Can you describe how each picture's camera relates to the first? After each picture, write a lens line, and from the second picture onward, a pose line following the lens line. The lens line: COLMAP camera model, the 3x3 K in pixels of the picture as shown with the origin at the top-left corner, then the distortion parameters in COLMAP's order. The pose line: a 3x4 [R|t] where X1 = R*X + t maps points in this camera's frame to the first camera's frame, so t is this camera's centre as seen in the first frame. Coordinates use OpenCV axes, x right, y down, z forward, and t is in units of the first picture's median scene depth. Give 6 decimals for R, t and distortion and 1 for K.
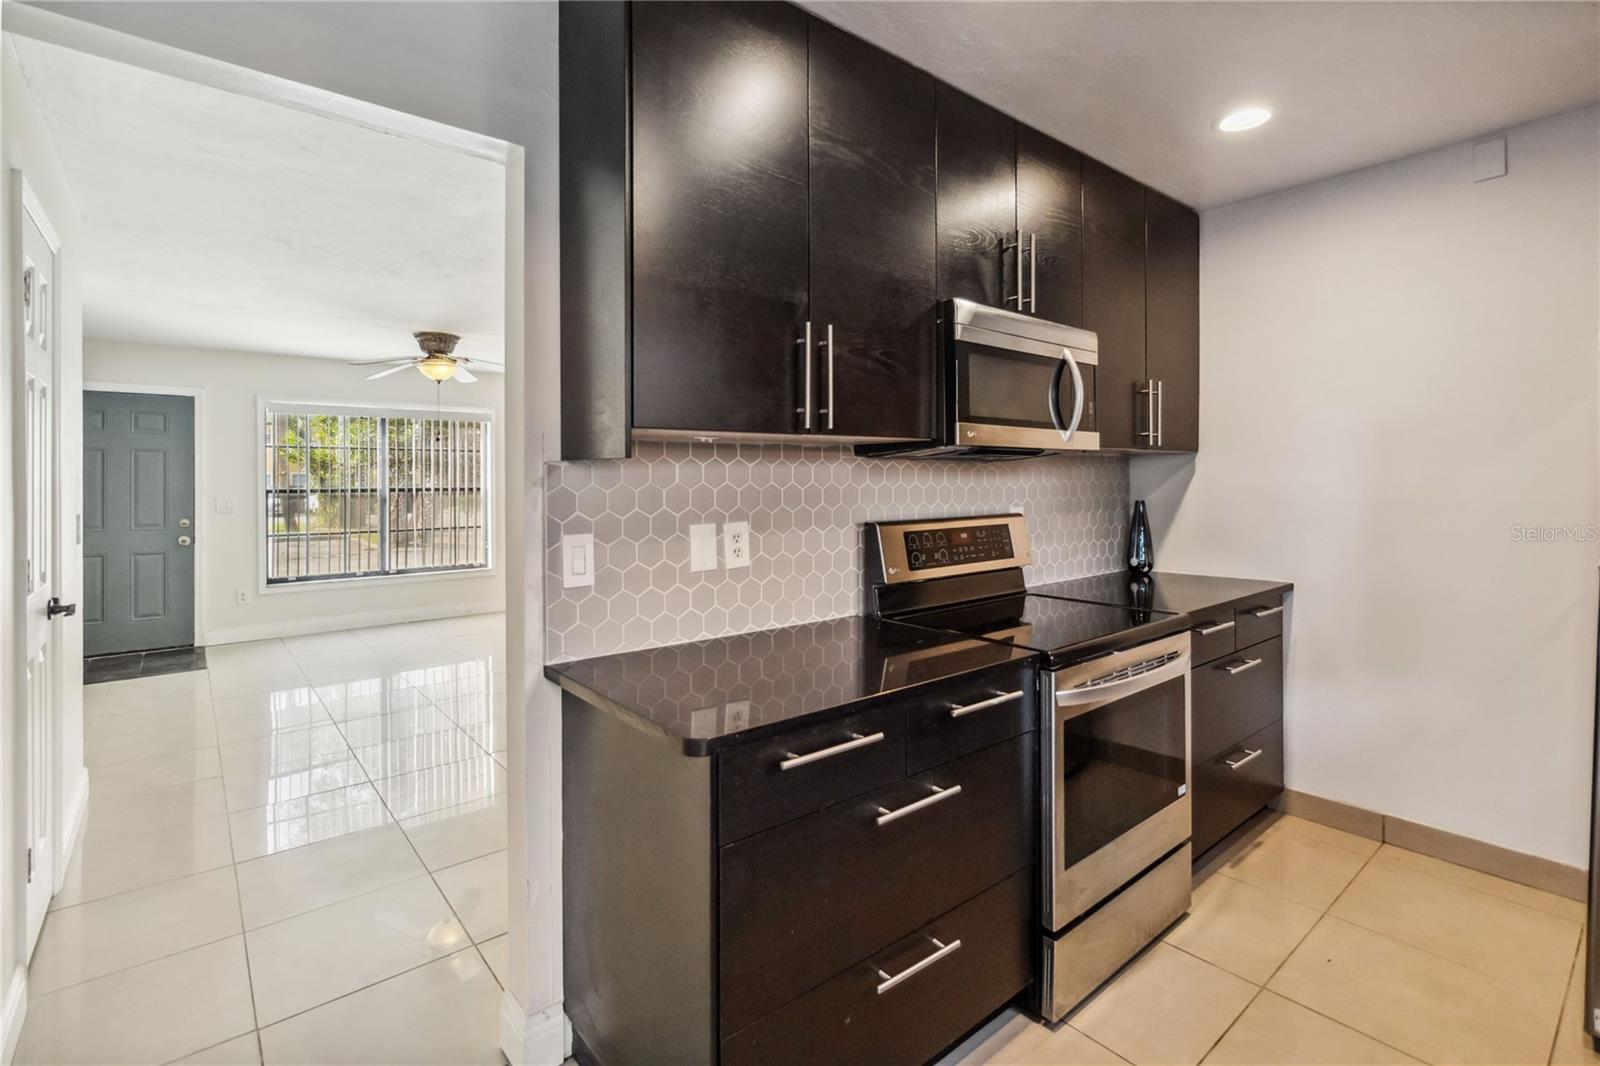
lens RADIAL K [[744.0, 0, 809.7], [0, 744.0, 481.0], [0, 0, 1]] dist [0.004850, -0.000722]
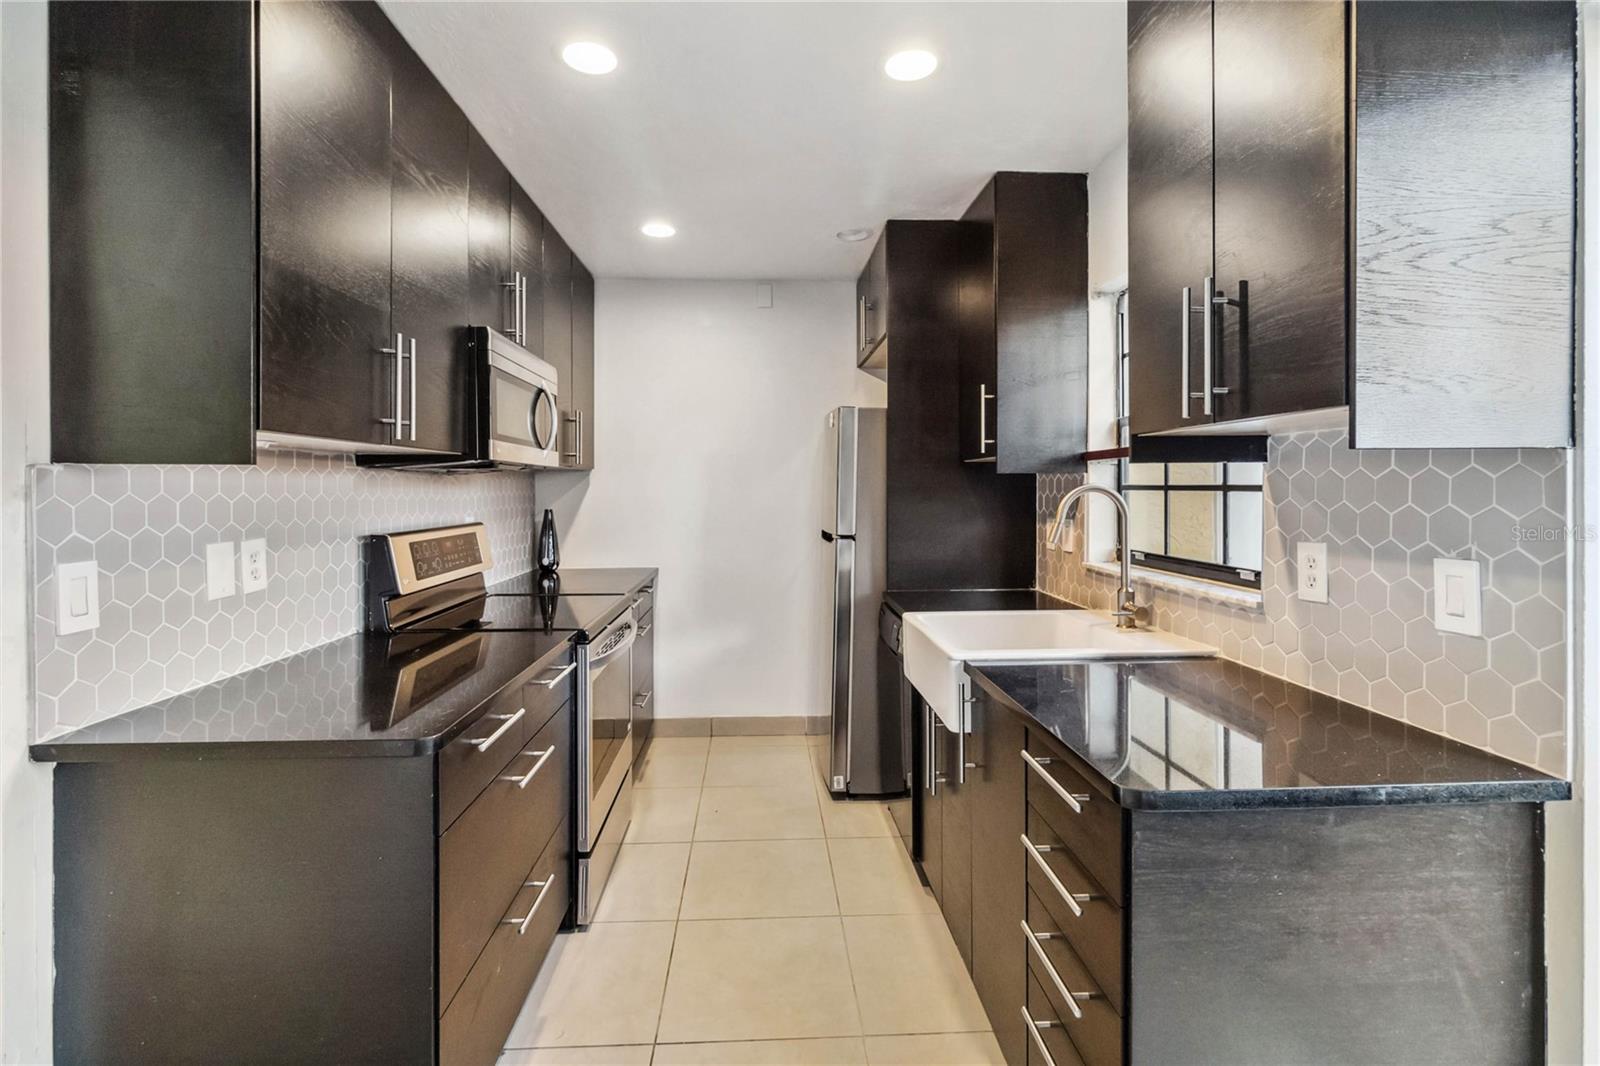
lens RADIAL K [[744.0, 0, 798.9], [0, 744.0, 492.3], [0, 0, 1]] dist [0.004850, -0.000722]
pose [[0.595736, 0.002717, 0.803176, -0.370442], [-0.002206, 0.999996, -0.001747, 0.000775], [-0.803178, -0.000731, 0.595739, -0.024998]]
